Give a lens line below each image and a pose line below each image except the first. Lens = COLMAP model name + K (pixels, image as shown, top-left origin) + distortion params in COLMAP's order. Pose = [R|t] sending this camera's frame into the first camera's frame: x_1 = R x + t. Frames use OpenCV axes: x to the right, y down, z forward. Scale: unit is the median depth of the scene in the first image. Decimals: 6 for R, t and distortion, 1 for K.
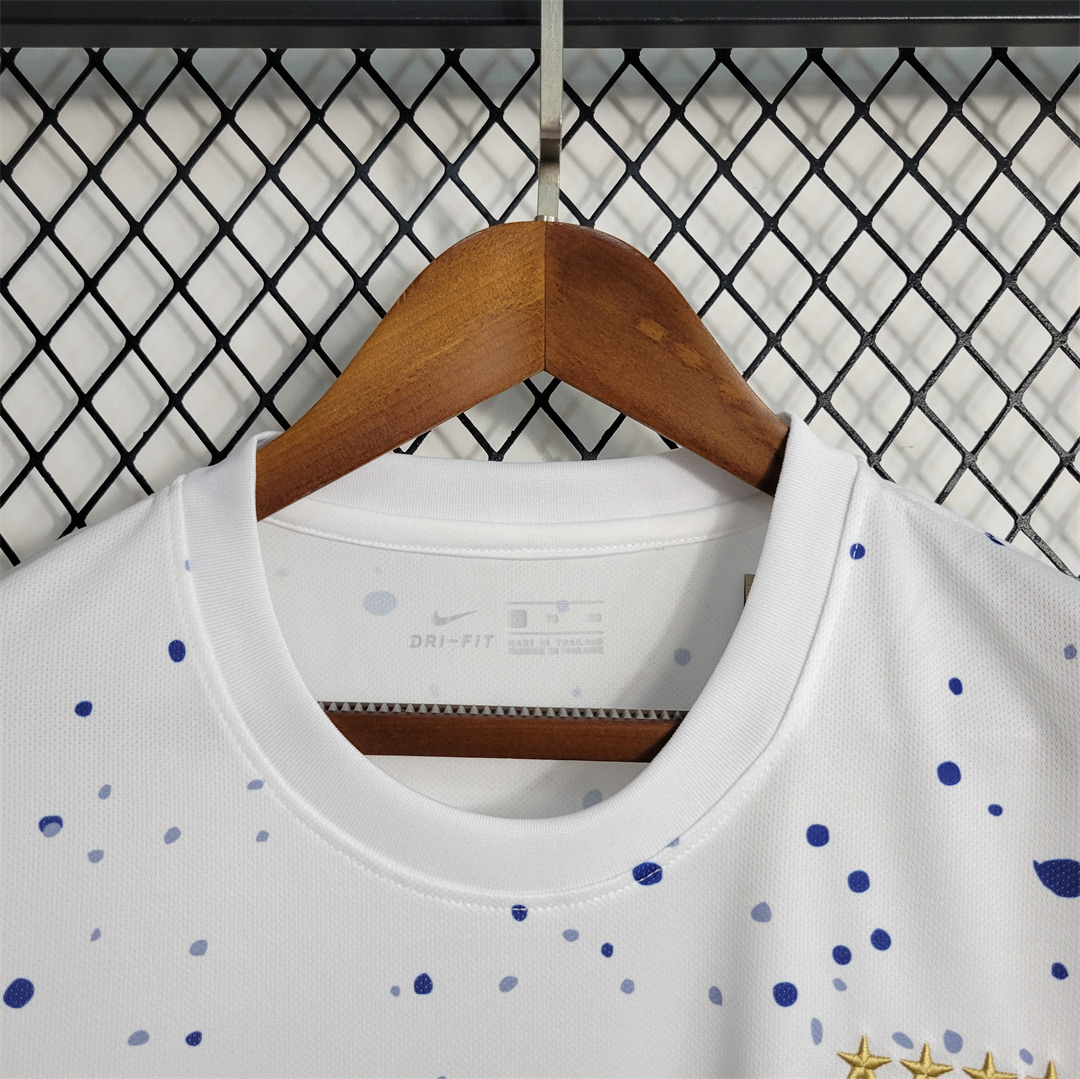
lens RADIAL K [[1088.2, 0, 540.0], [0, 1088.2, 539.5], [0, 0, 1]] dist [-0.008295, -0.001298]
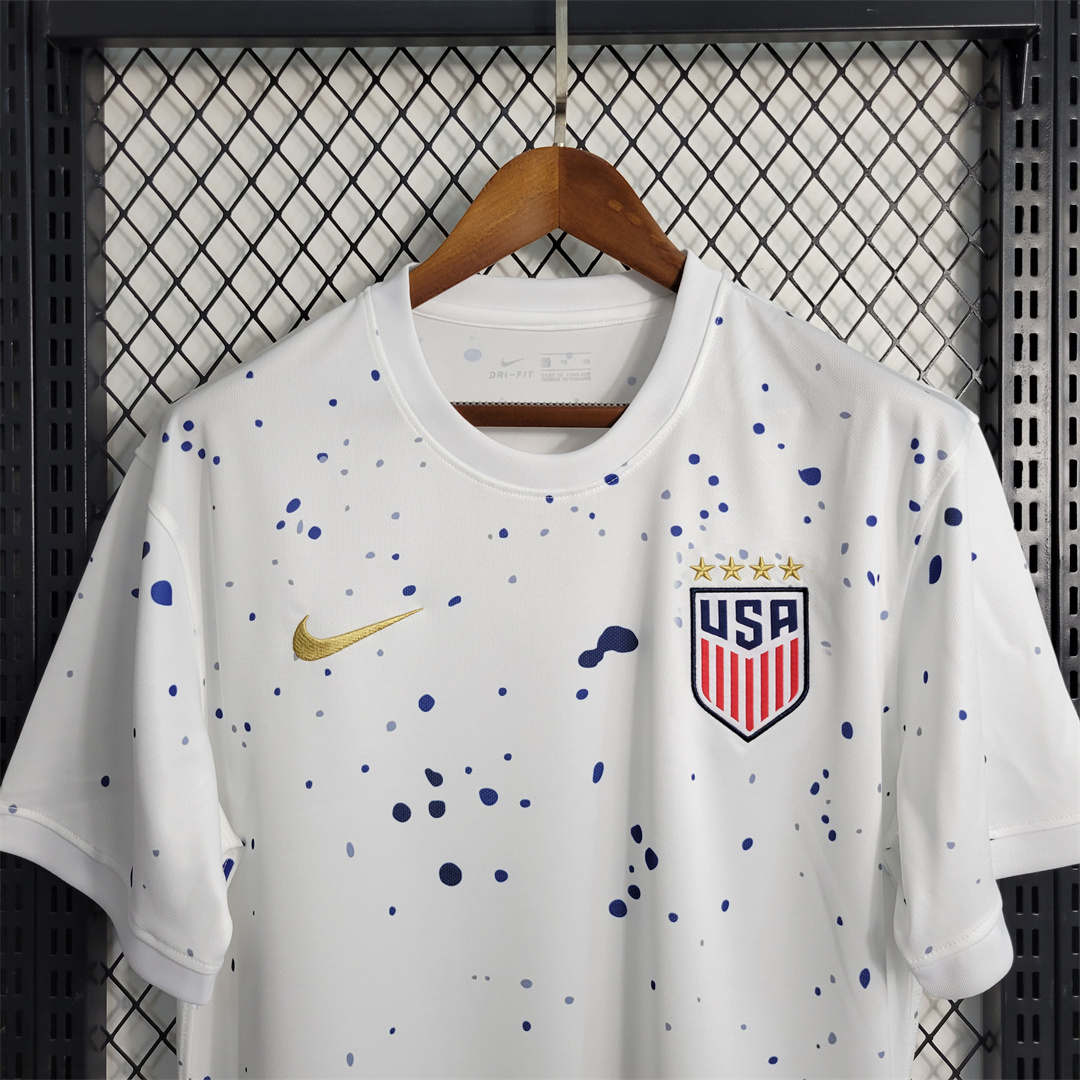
lens RADIAL K [[1086.8, 0, 540.0], [0, 1086.8, 540.0], [0, 0, 1]] dist [0.008351, 0.008217]
pose [[0.999944, -0.010025, -0.003401, -0.027017], [0.010379, 0.991651, 0.128529, 0.135997], [0.002084, -0.128557, 0.991700, -0.923137]]
